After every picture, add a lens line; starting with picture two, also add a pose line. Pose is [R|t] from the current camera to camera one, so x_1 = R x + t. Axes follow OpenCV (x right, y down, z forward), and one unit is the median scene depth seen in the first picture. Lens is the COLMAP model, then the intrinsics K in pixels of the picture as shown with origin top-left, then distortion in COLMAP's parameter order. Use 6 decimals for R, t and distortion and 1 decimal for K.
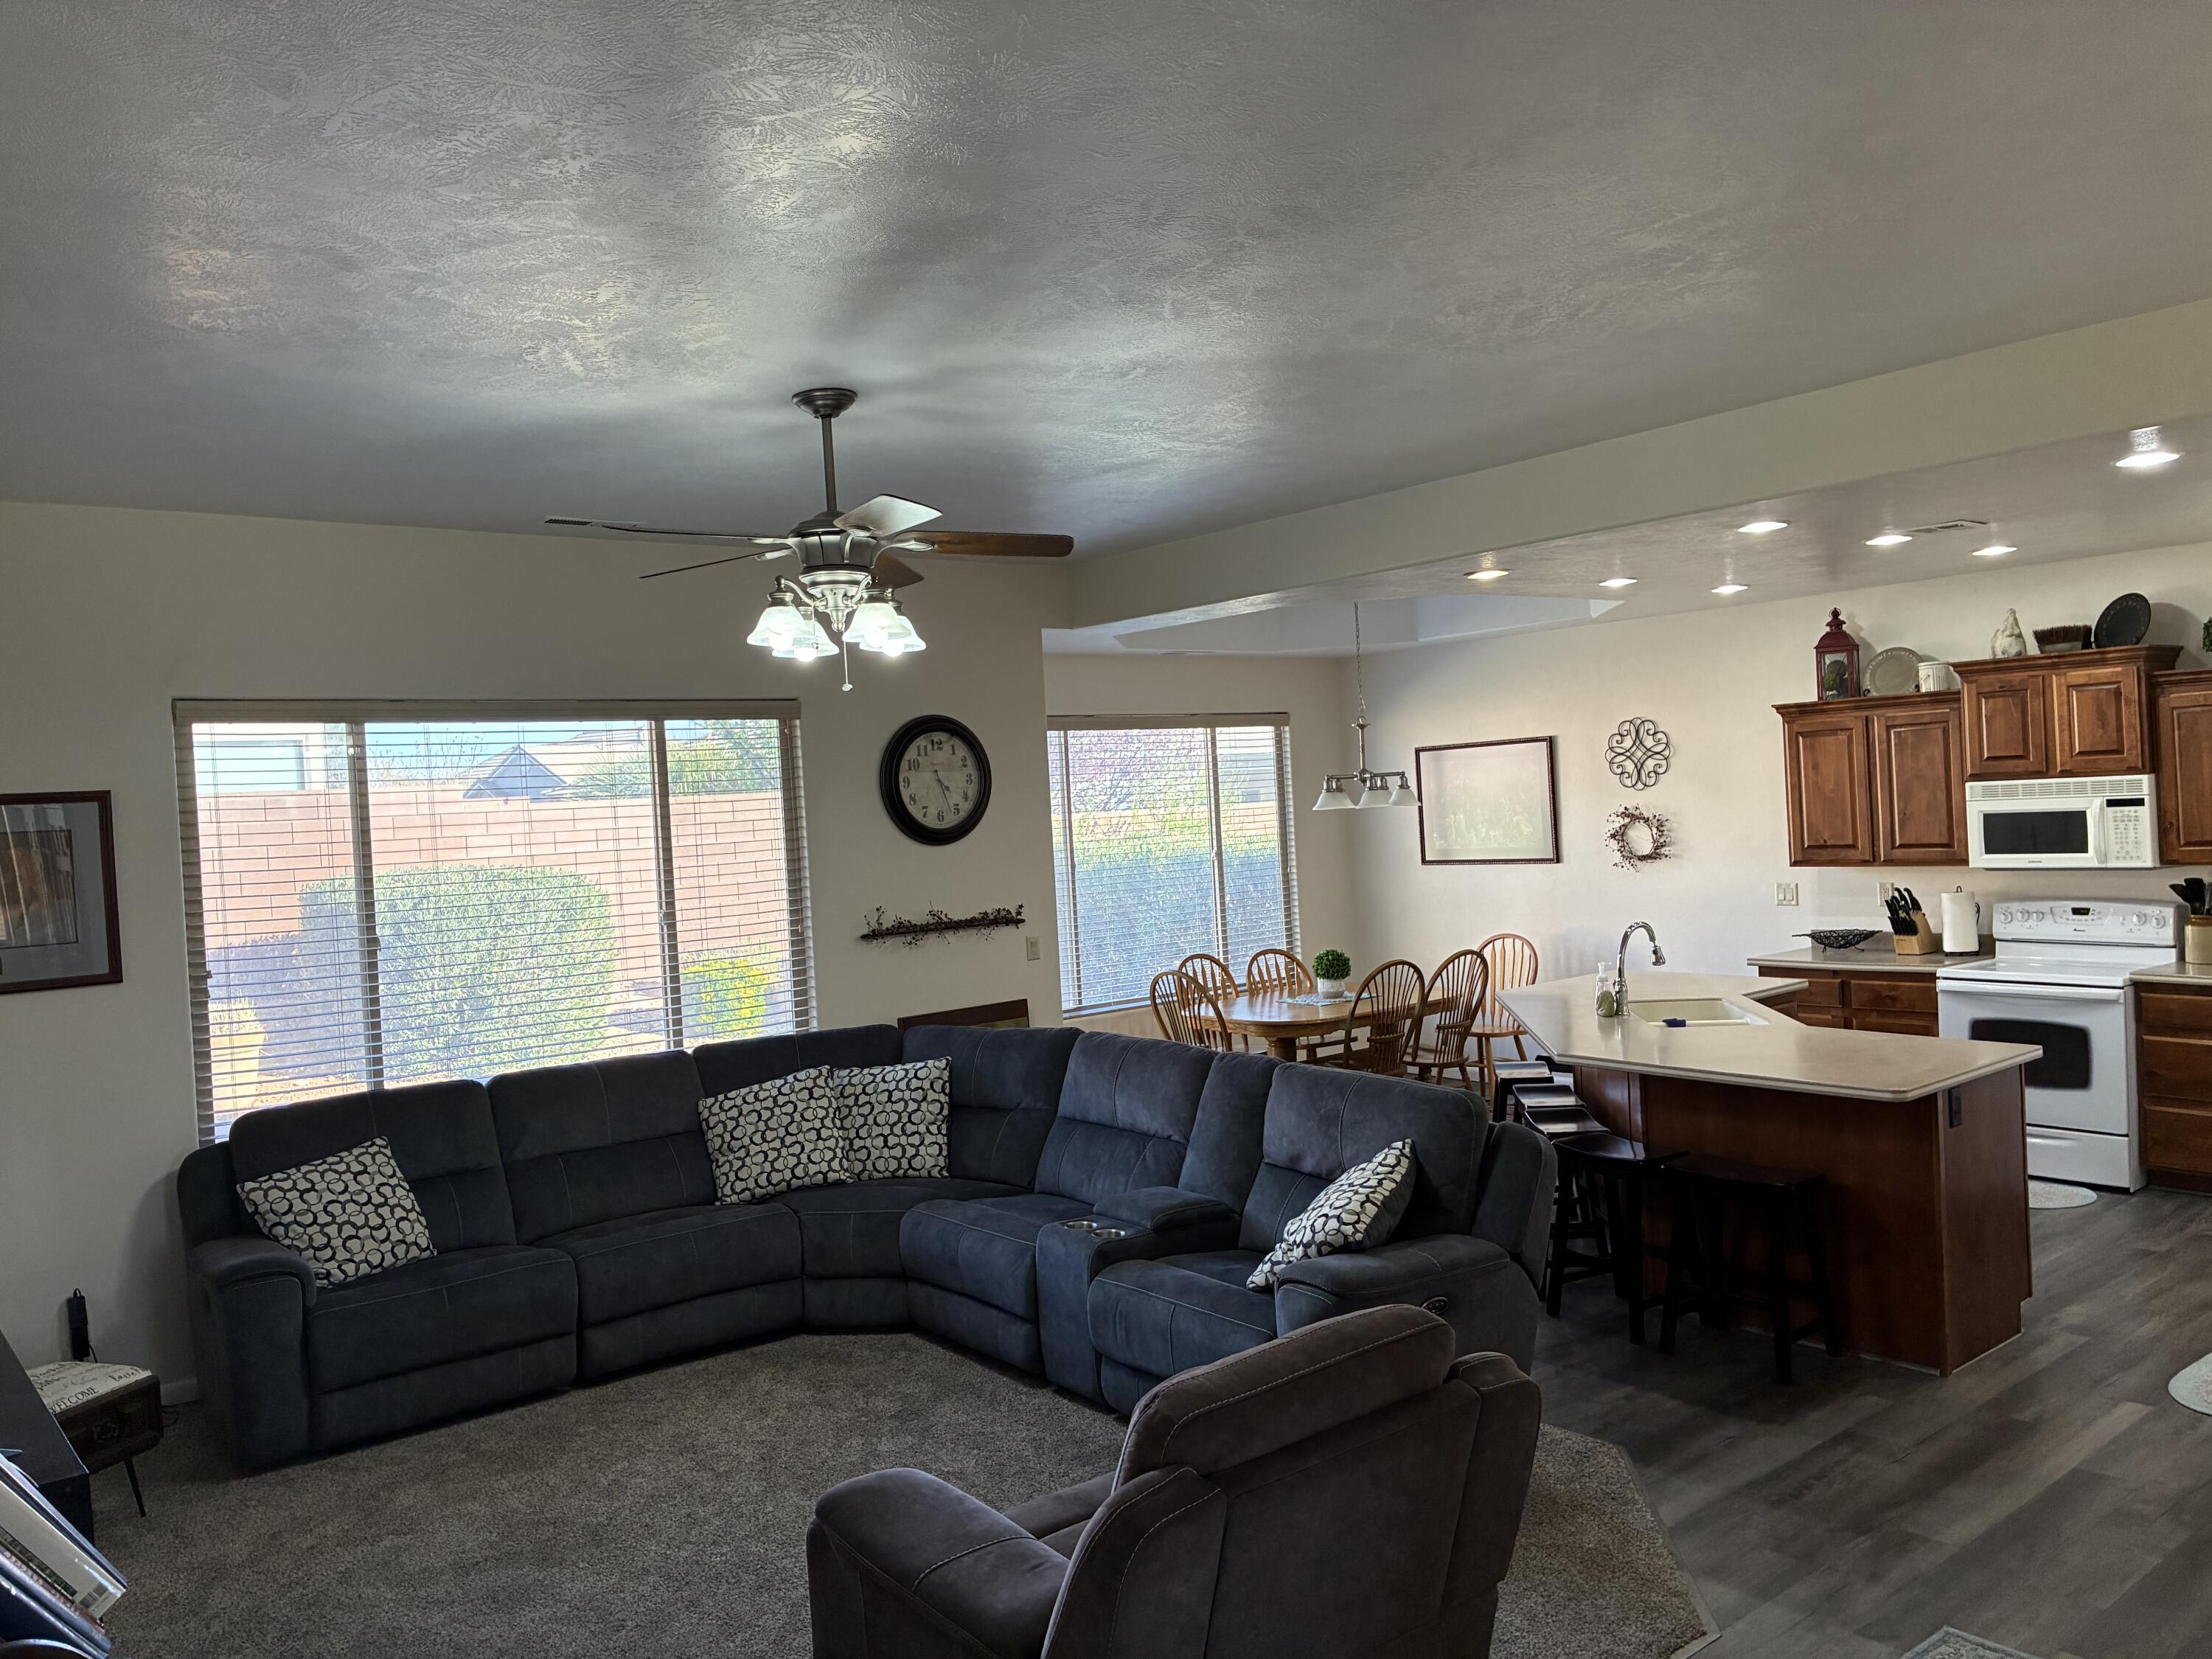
lens RADIAL K [[1706.2, 0, 1111.9], [0, 1706.2, 842.9], [0, 0, 1]] dist [0.043276, -0.052003]
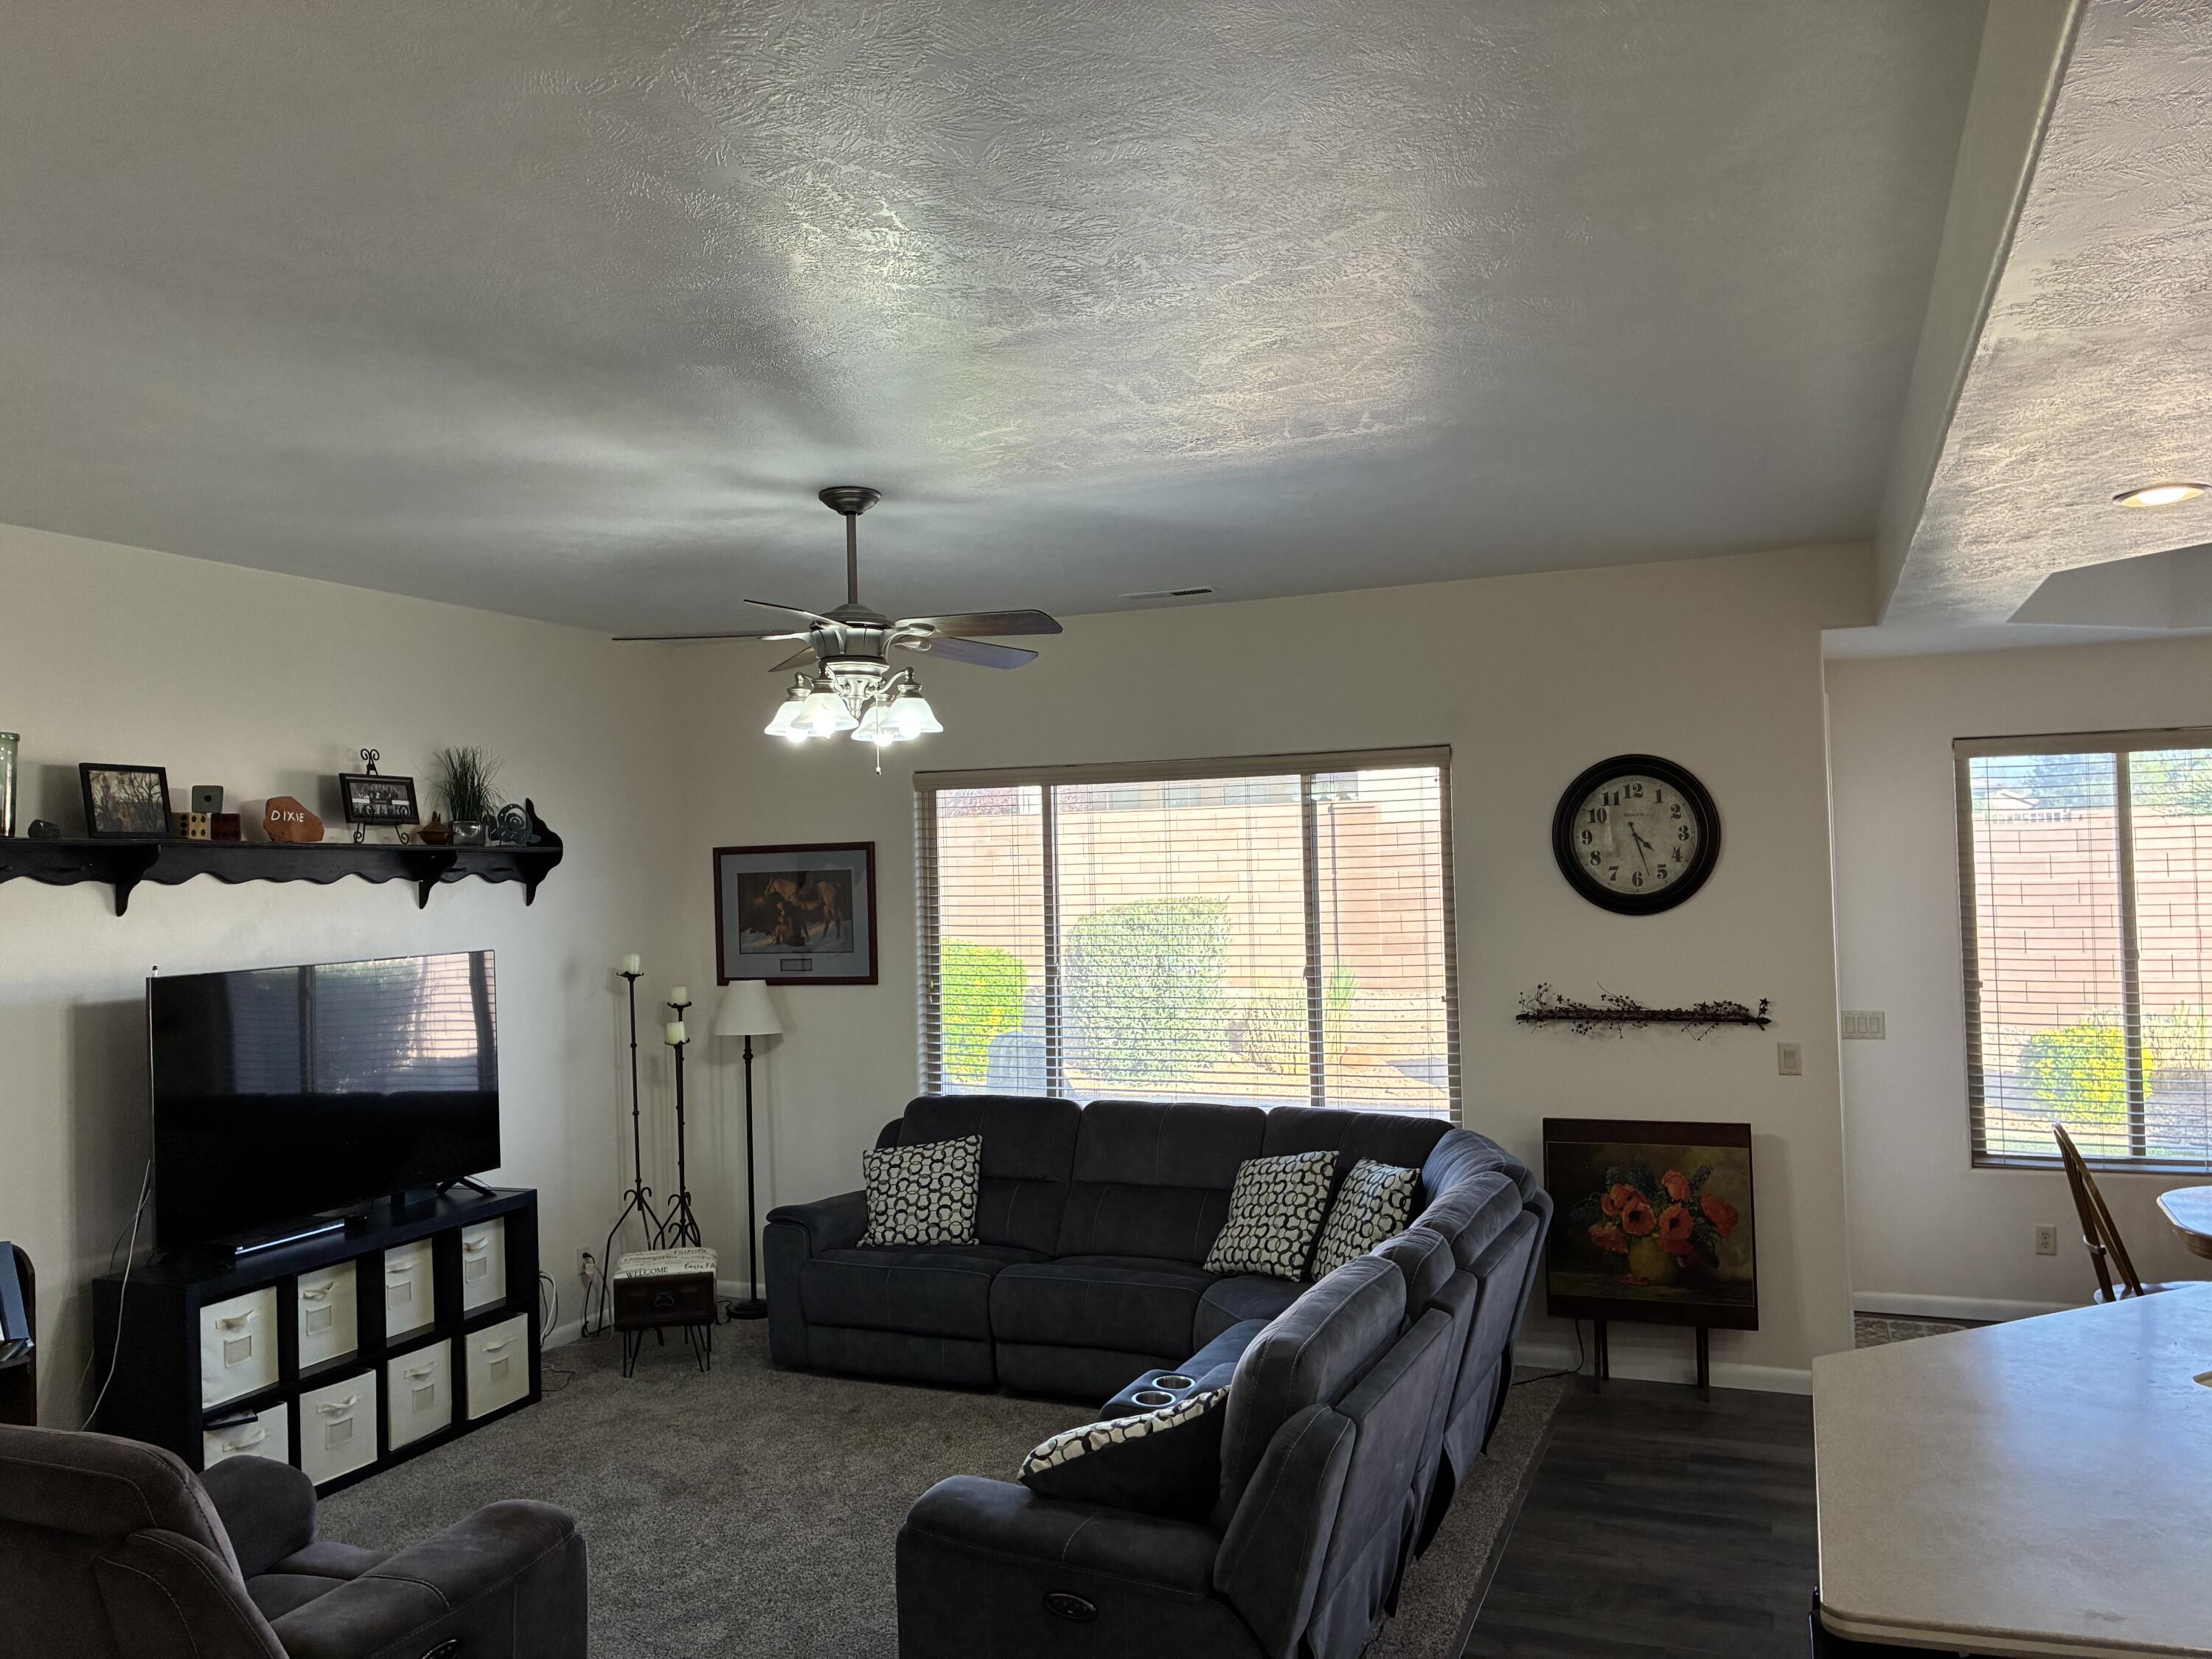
lens RADIAL K [[1706.2, 0, 1110.4], [0, 1706.2, 817.6], [0, 0, 1]] dist [0.043276, -0.052003]
pose [[0.450458, 0.010312, -0.892738, 0.607841], [-0.020190, 0.999795, 0.001361, -0.048444], [0.892569, 0.017411, 0.450574, 0.487612]]
